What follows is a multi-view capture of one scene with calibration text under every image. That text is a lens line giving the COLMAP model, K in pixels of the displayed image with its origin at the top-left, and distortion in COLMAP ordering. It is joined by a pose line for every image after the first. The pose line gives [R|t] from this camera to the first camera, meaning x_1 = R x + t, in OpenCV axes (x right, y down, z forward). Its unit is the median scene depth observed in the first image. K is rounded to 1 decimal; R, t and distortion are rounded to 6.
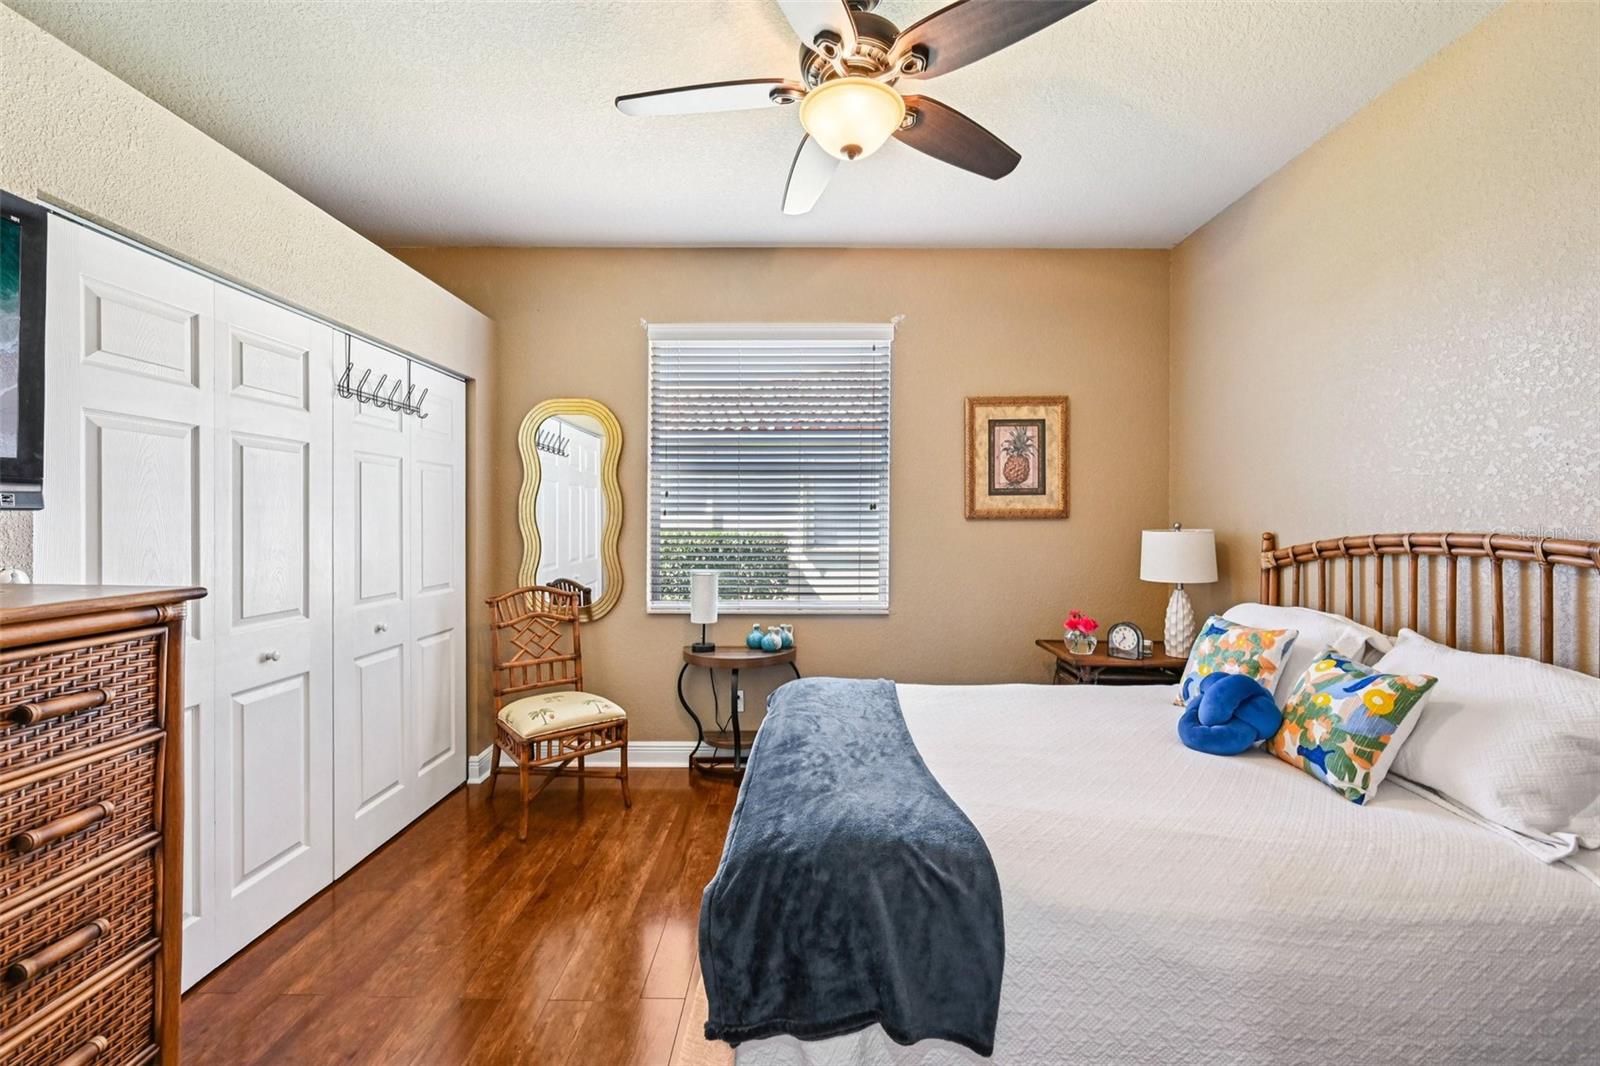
lens RADIAL K [[643.4, 0, 800.7], [0, 643.4, 521.8], [0, 0, 1]] dist [-0.002438, 0.000834]
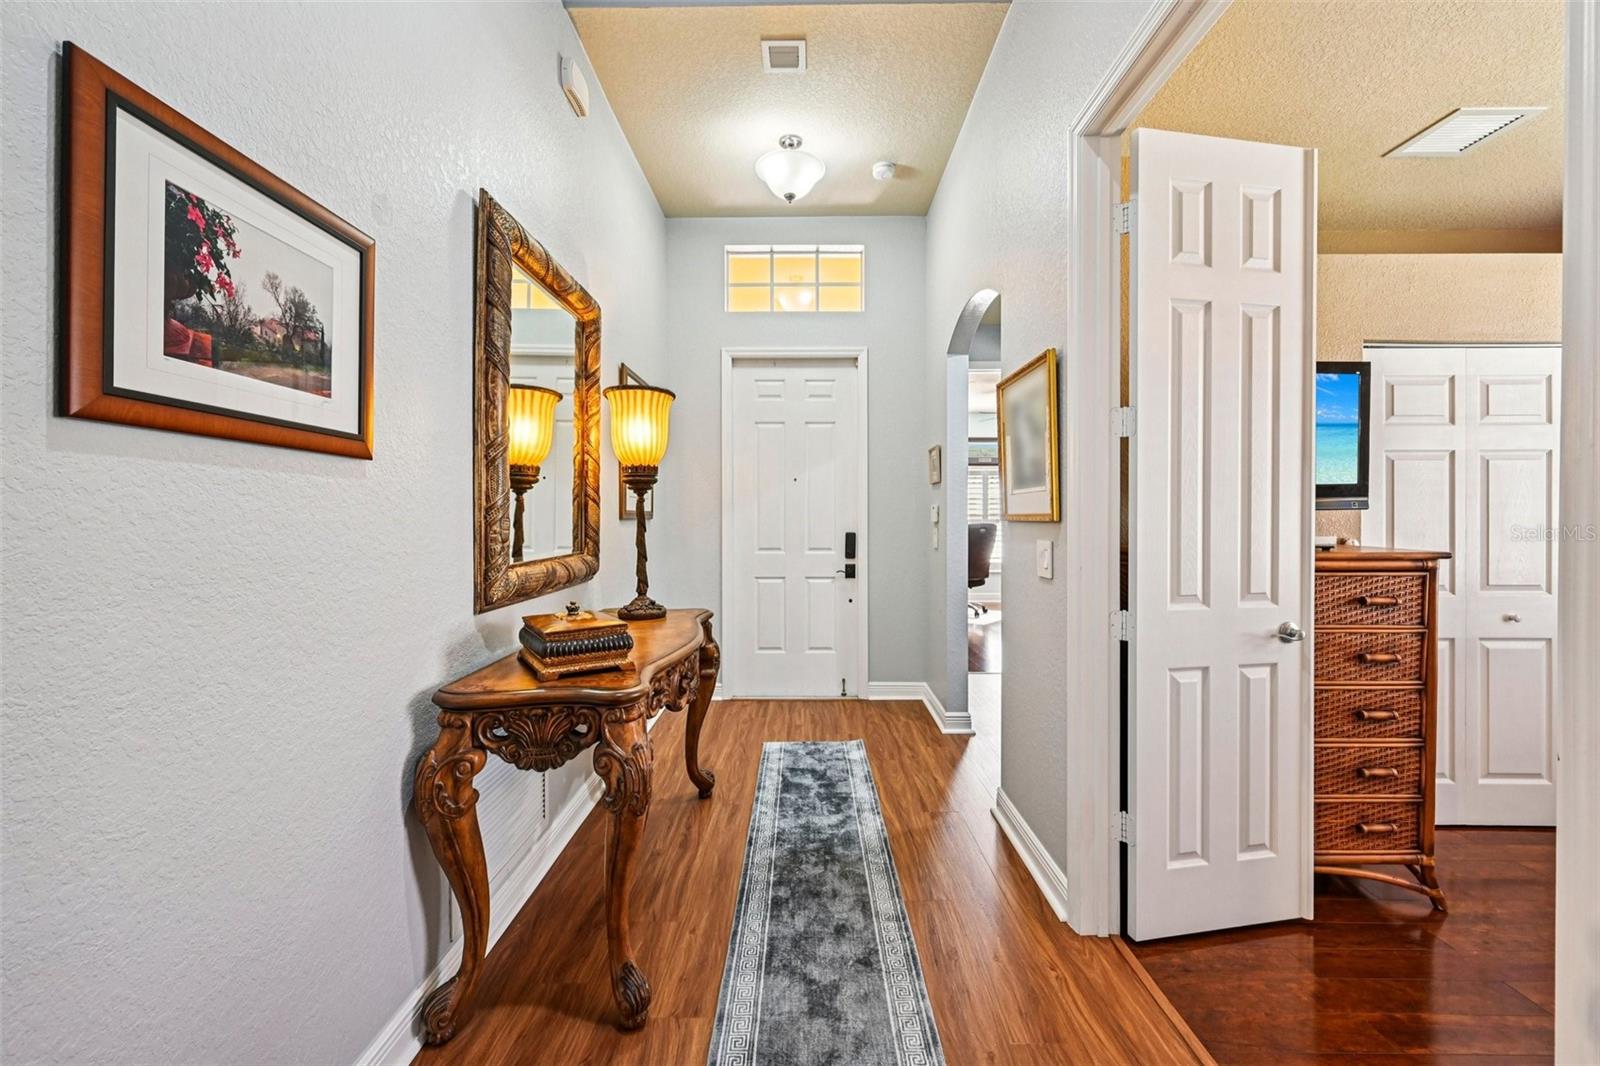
lens RADIAL K [[643.4, 0, 798.7], [0, 643.4, 516.8], [0, 0, 1]] dist [-0.002438, 0.000834]
pose [[0.000950, 0.003241, -0.999994, 0.854665], [-0.000189, 0.999995, 0.003241, -0.000908], [1.000000, 0.000186, 0.000951, -0.807901]]
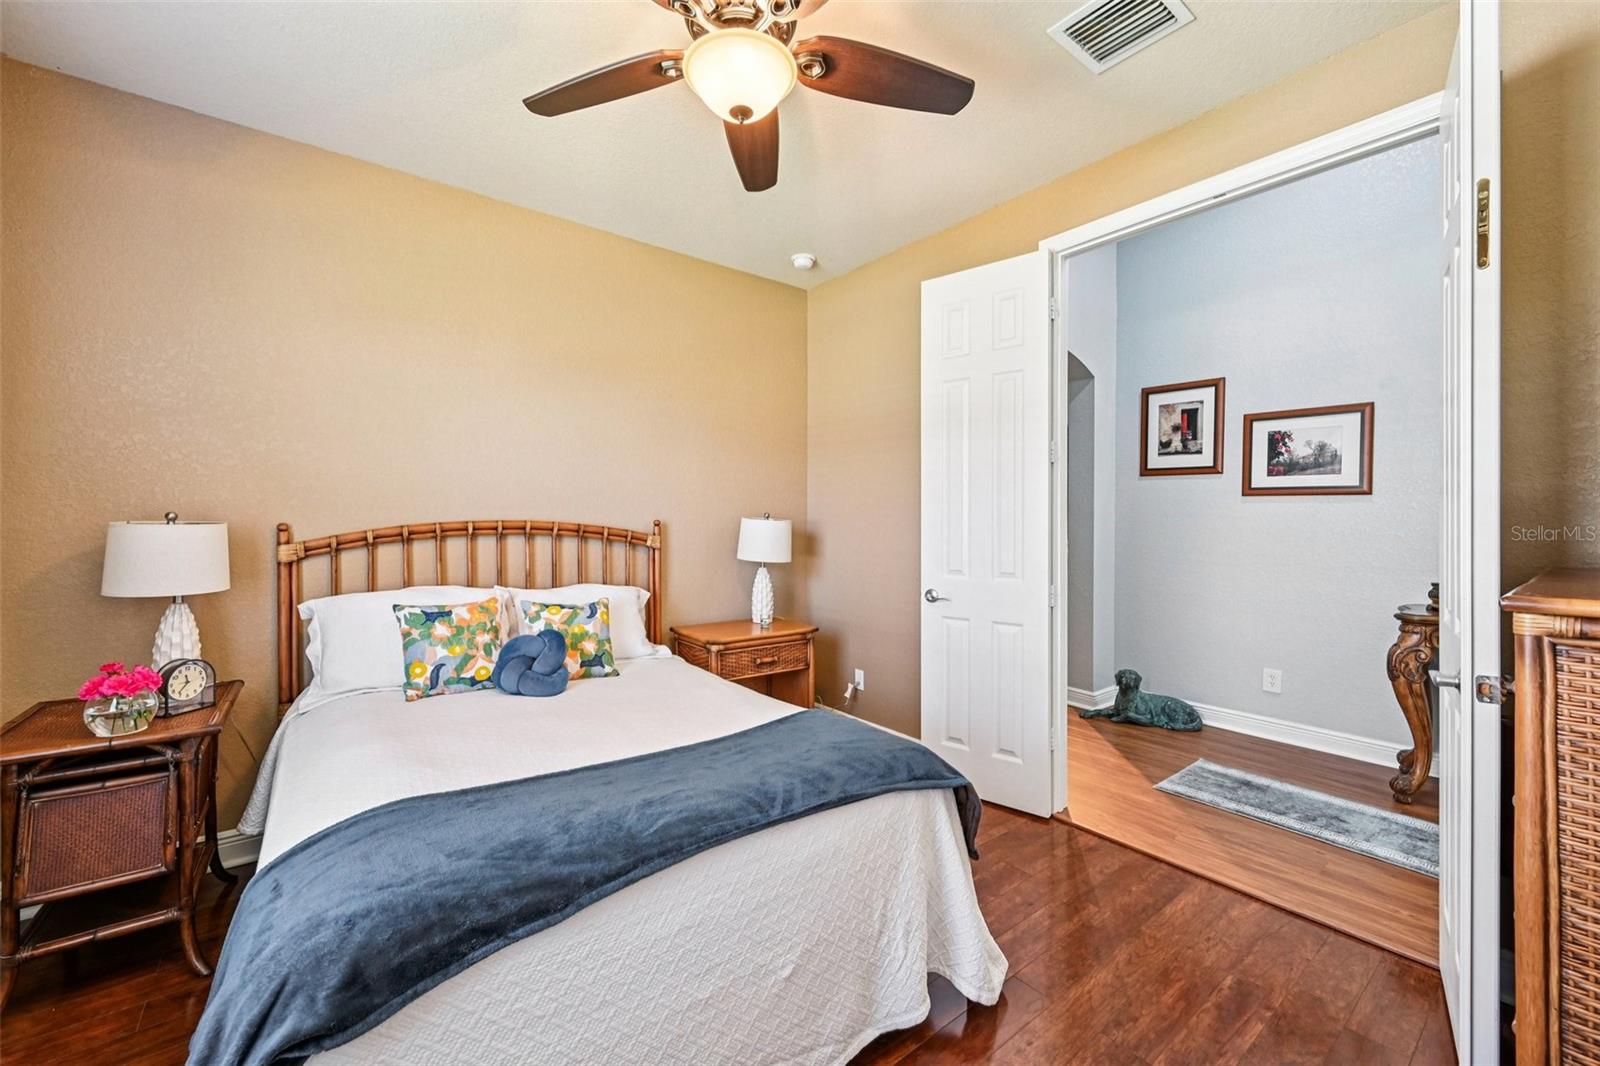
lens RADIAL K [[643.4, 0, 796.9], [0, 643.4, 520.3], [0, 0, 1]] dist [-0.002438, 0.000834]
pose [[-0.618704, -0.010372, 0.785556, -1.030980], [-0.005799, 0.999946, 0.008635, 0.000269], [-0.785603, 0.000787, -0.618731, 2.201324]]
